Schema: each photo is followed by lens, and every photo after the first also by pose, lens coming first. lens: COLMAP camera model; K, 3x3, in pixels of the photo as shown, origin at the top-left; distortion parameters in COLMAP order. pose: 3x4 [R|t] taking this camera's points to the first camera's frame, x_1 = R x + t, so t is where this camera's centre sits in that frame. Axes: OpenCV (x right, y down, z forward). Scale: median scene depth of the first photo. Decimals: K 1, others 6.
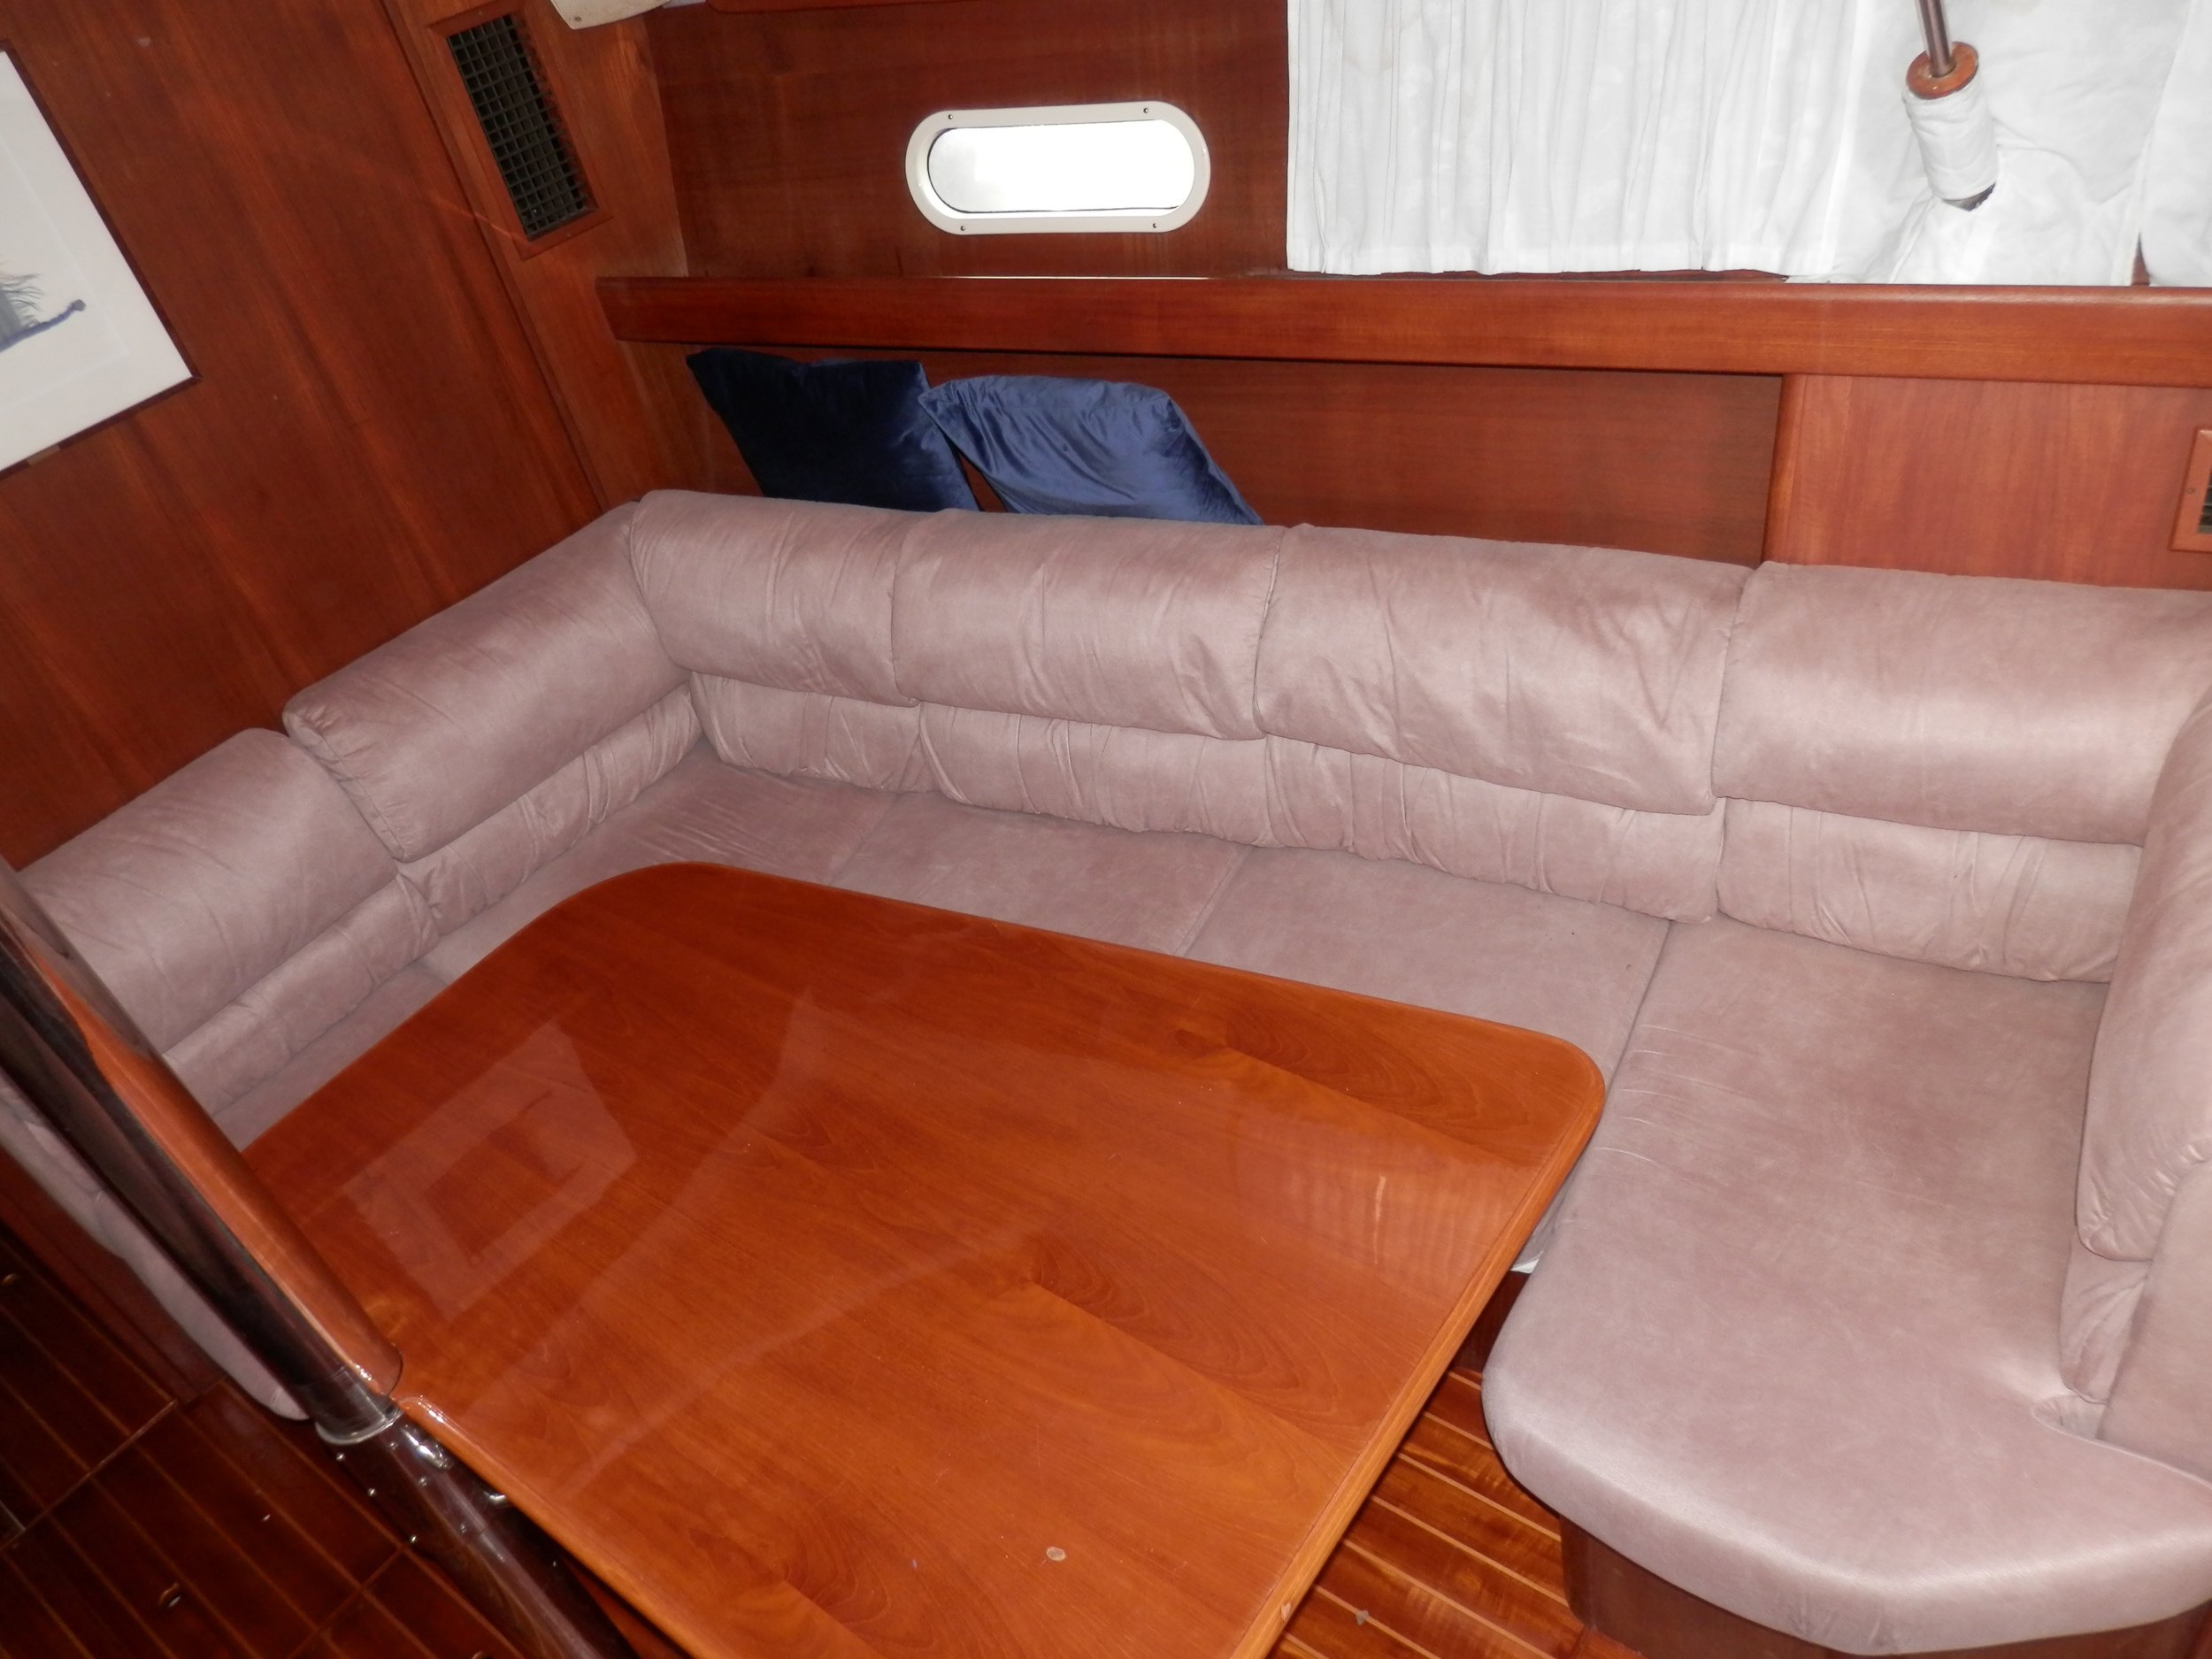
lens RADIAL K [[1626.7, 0, 1128.8], [0, 1626.7, 844.9], [0, 0, 1]] dist [-0.001553, -0.000021]
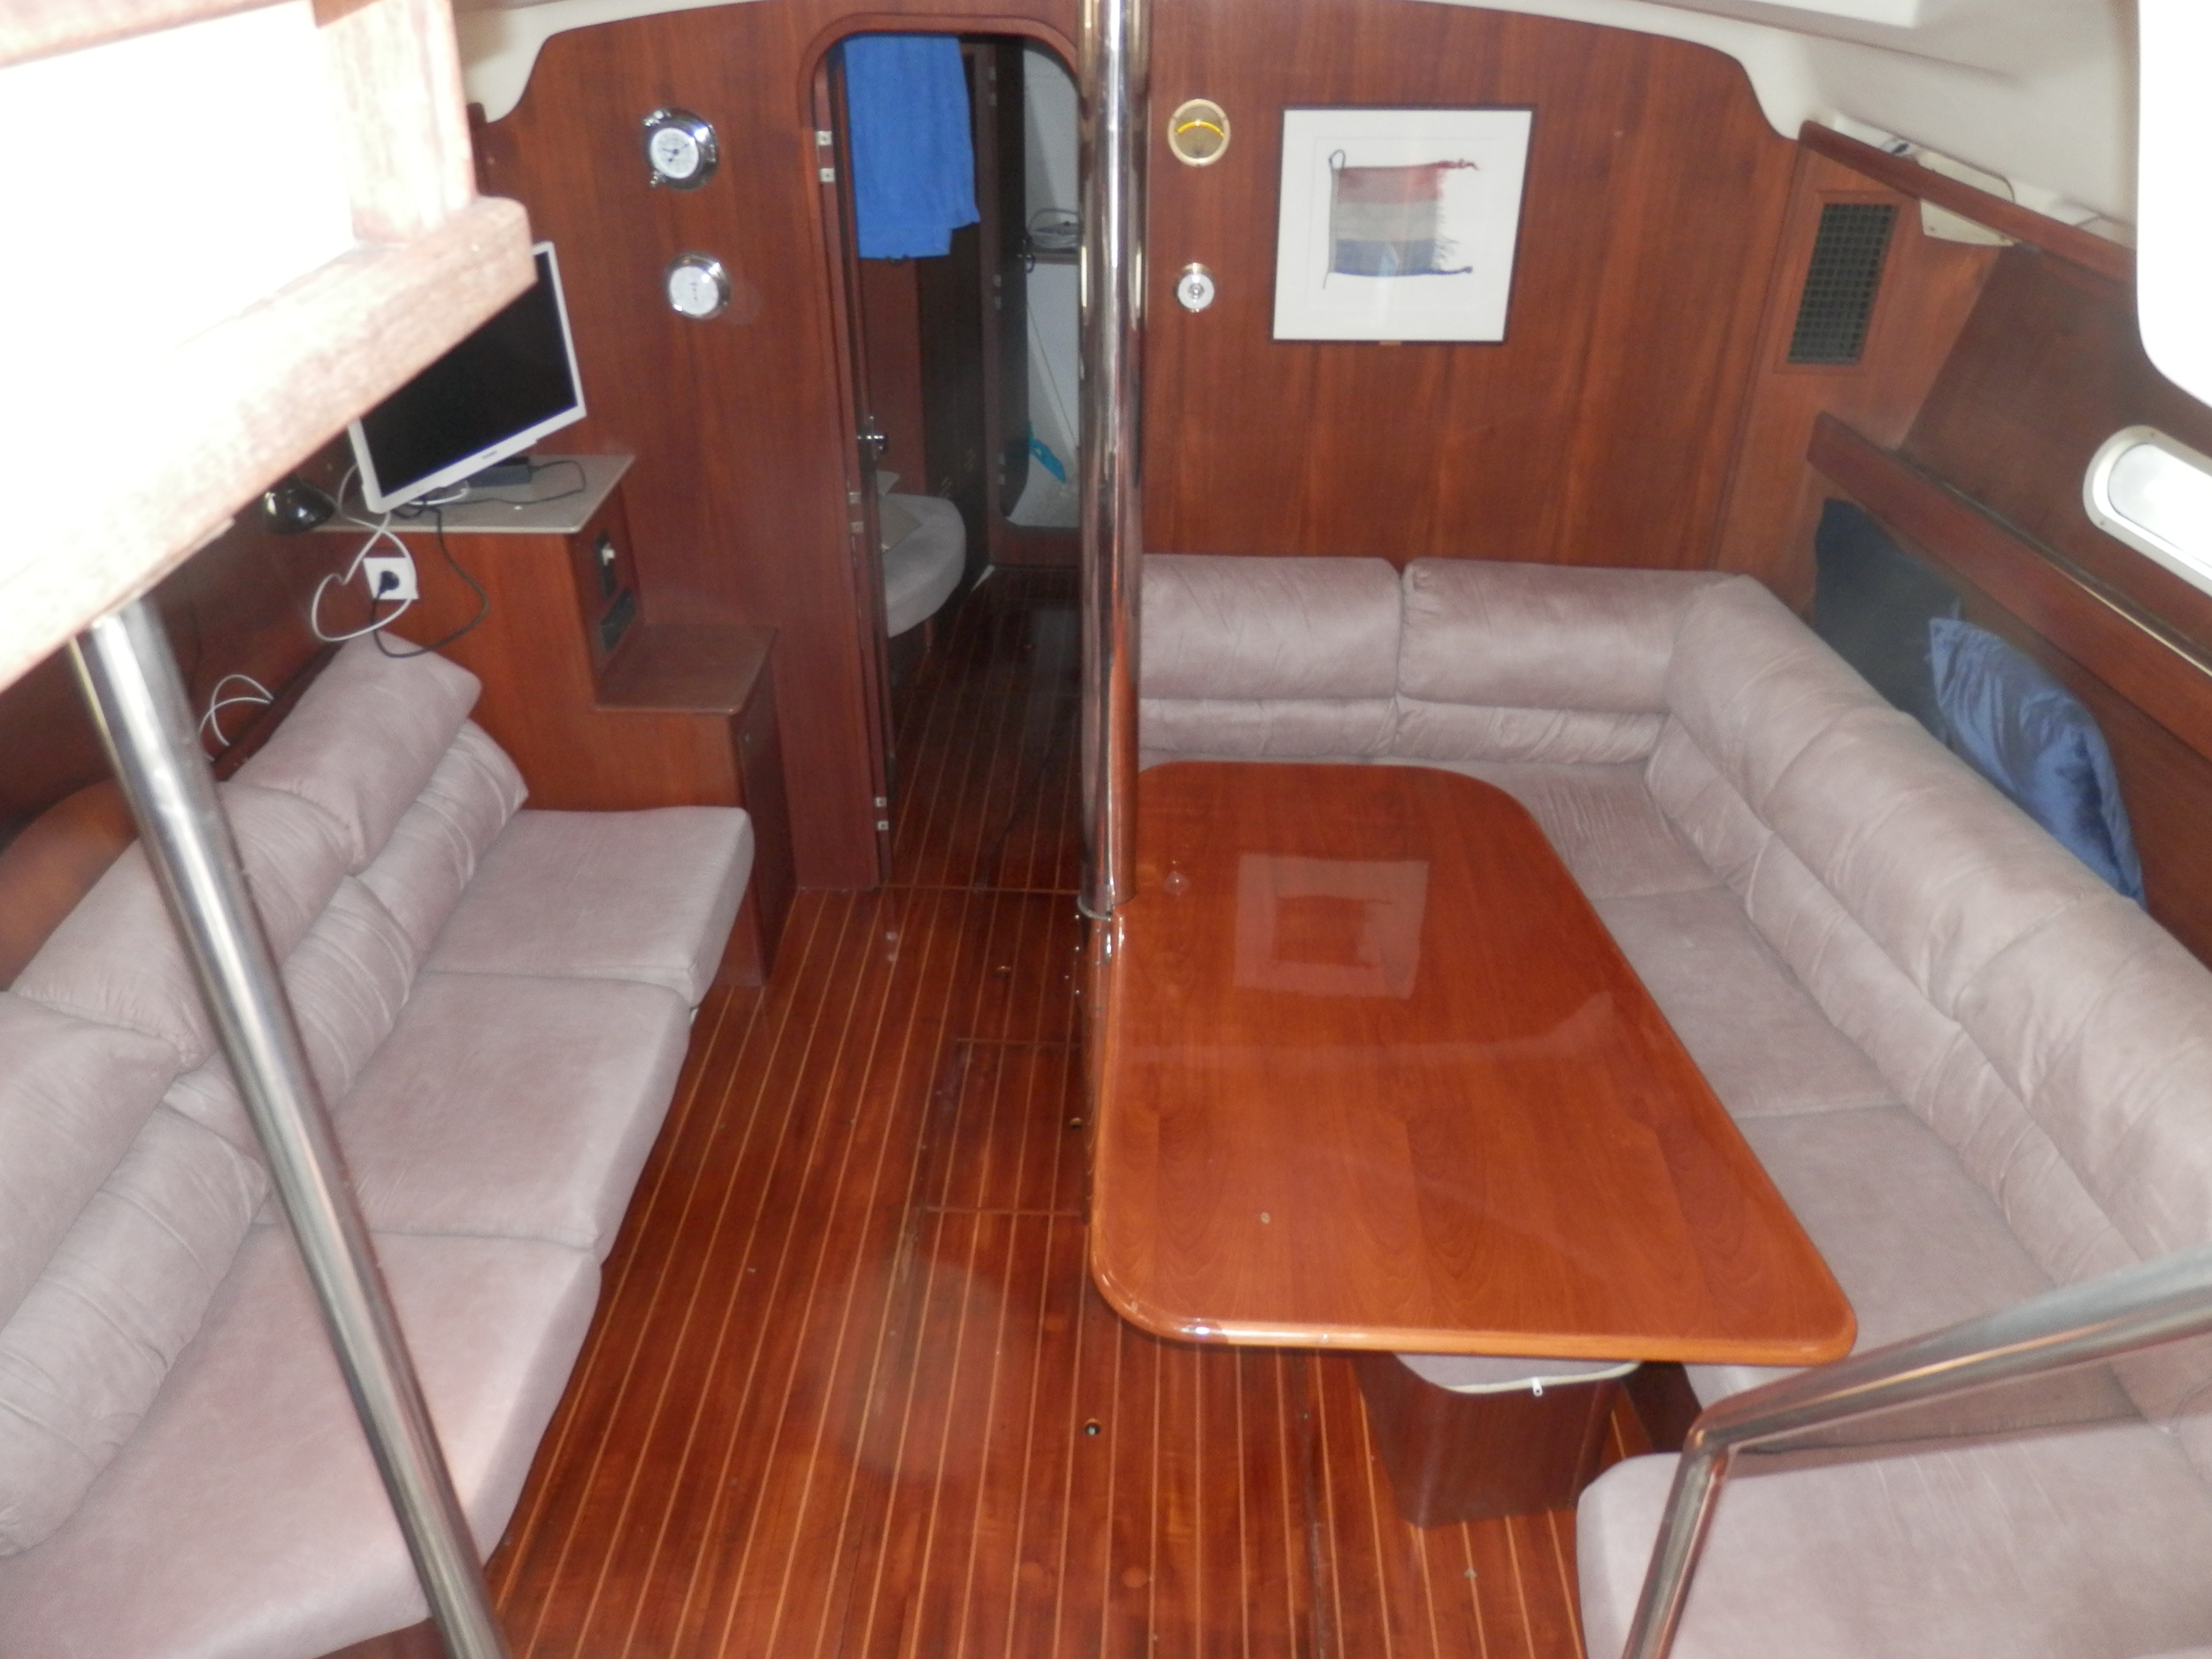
lens RADIAL K [[1626.7, 0, 1128.8], [0, 1626.7, 844.9], [0, 0, 1]] dist [-0.001553, -0.000021]
pose [[0.558855, 0.603218, -0.569042, 0.292352], [-0.605455, 0.765704, 0.217076, -0.051217], [0.566662, 0.223215, 0.793139, -0.206351]]
